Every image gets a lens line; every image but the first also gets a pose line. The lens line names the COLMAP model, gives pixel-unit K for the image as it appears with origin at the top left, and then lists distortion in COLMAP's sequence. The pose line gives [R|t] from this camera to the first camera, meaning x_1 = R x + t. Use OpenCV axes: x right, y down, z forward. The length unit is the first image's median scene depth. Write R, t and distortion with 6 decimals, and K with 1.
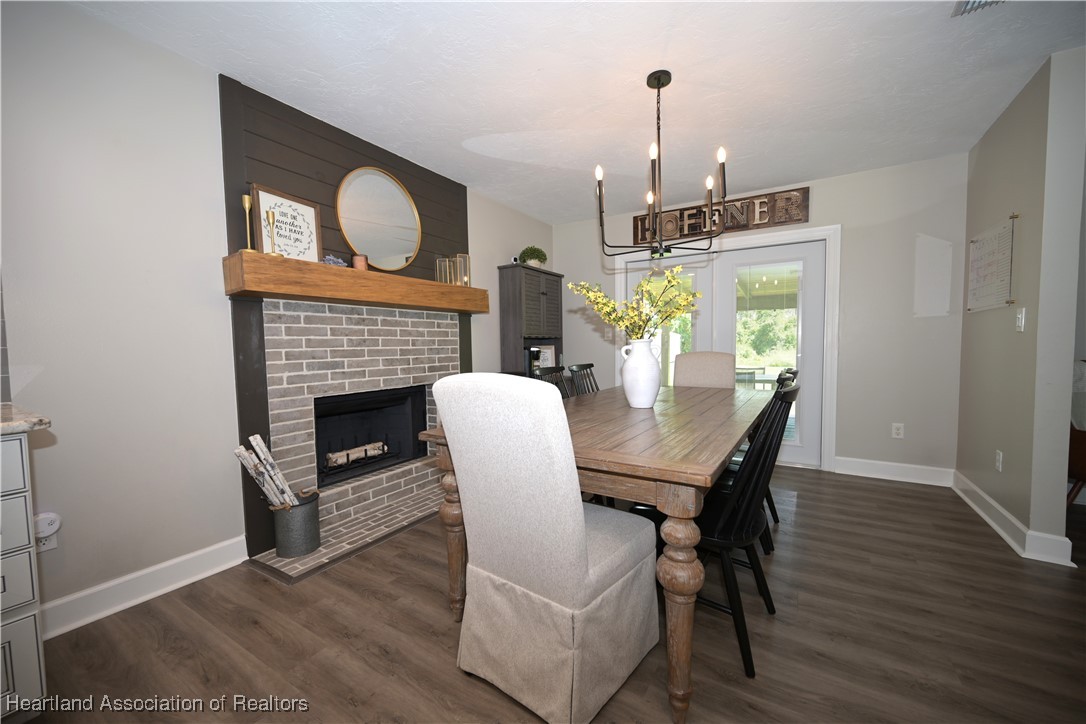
lens RADIAL K [[429.5, 0, 542.3], [0, 429.5, 365.0], [0, 0, 1]] dist [0.000637, 0.000076]
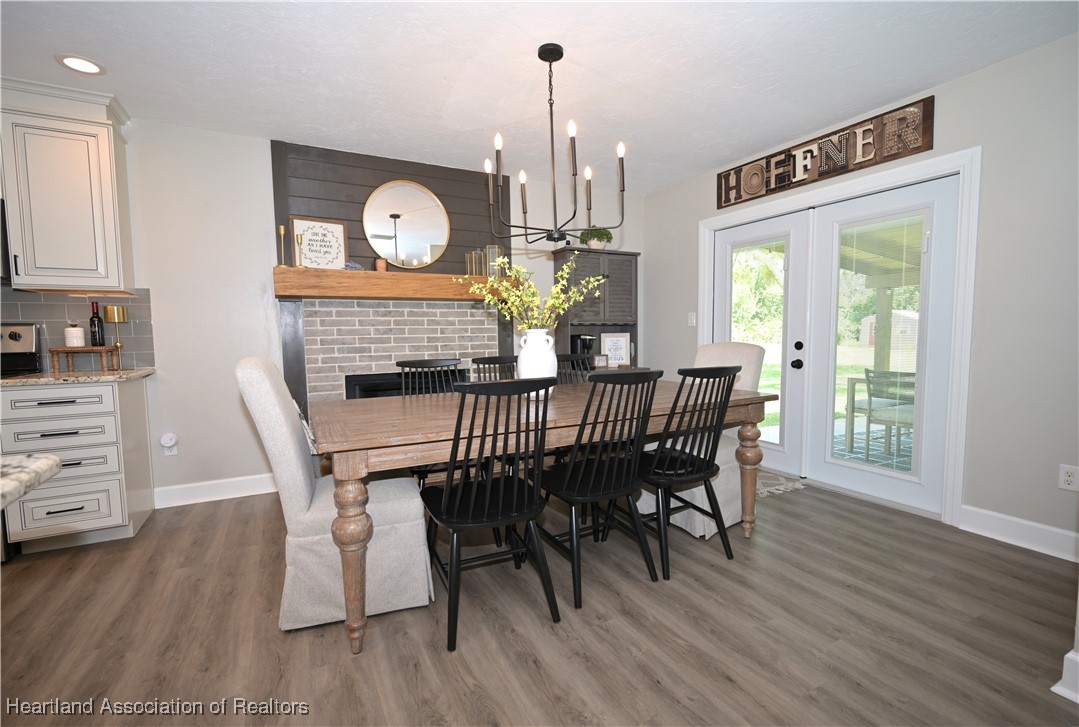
lens RADIAL K [[492.7, 0, 544.1], [0, 492.7, 366.8], [0, 0, 1]] dist [0.001120, -0.000465]
pose [[0.862066, 0.037288, -0.505422, 0.588872], [-0.022319, 0.999115, 0.035642, -0.011205], [0.506304, -0.019445, 0.862136, 0.036258]]
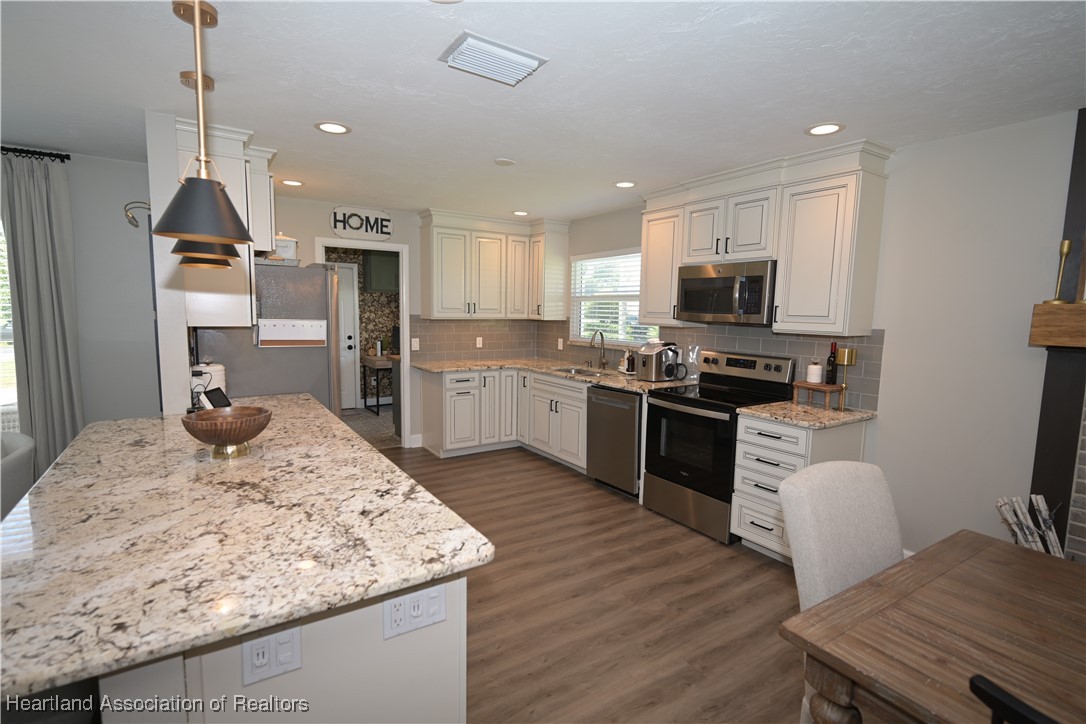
lens RADIAL K [[522.0, 0, 544.4], [0, 522.0, 365.3], [0, 0, 1]] dist [-0.002299, -0.000183]
pose [[-0.420777, 0.105687, -0.900987, 0.561775], [-0.057164, 0.988128, 0.142605, -0.156209], [0.905361, 0.111509, -0.409740, 0.329786]]
